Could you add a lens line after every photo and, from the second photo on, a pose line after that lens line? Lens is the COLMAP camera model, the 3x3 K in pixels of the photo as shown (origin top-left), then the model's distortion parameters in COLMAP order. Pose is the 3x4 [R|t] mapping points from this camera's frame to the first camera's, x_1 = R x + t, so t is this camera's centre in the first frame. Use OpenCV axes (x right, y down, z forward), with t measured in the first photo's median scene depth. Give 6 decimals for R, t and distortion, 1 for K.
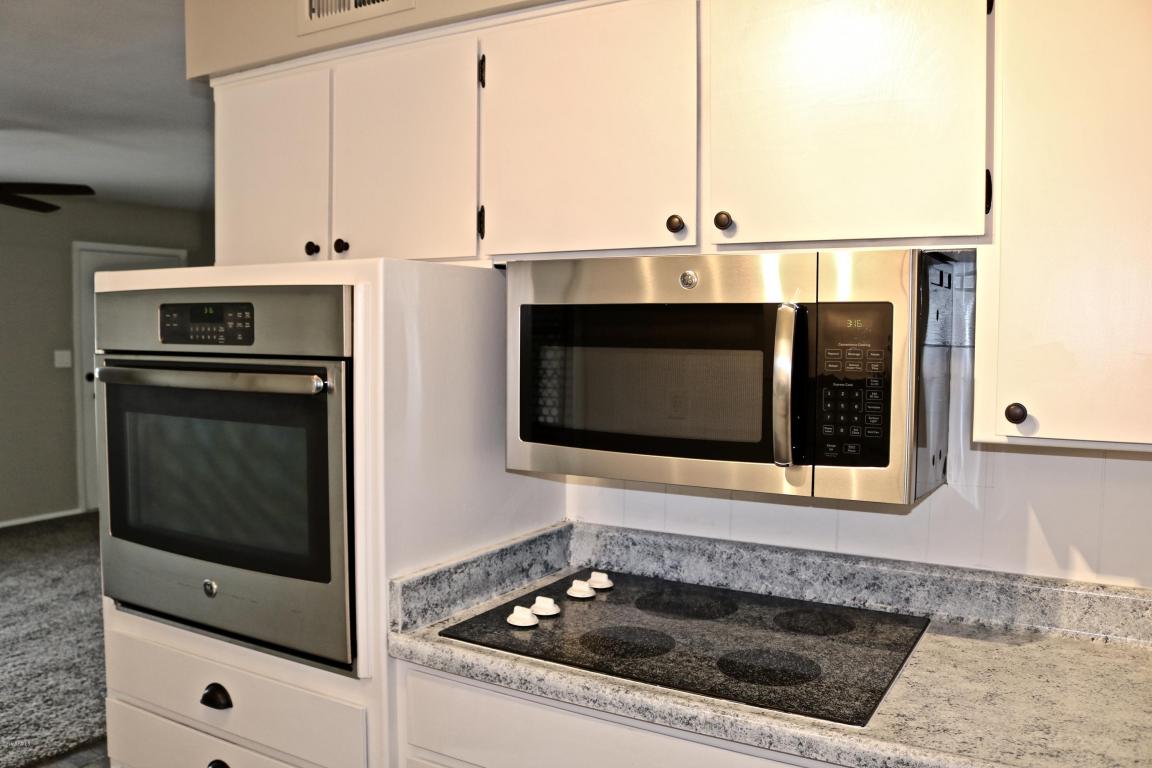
lens RADIAL K [[945.9, 0, 546.4], [0, 945.9, 379.3], [0, 0, 1]] dist [-0.161006, 0.129514]
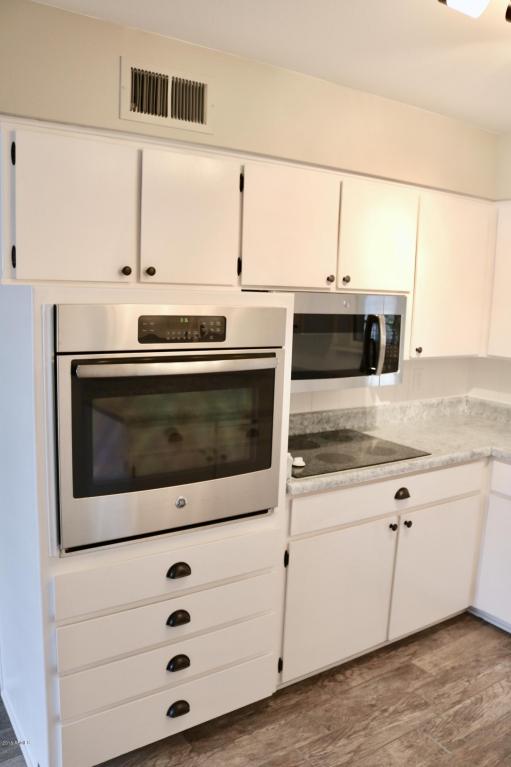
lens RADIAL K [[629.8, 0, 259.7], [0, 629.8, 388.4], [0, 0, 1]] dist [-0.161006, 0.129514]
pose [[0.411196, -0.132444, 0.901874, -1.274457], [0.018072, 0.990378, 0.137202, -0.104661], [-0.911368, -0.040118, 0.409633, 0.483562]]
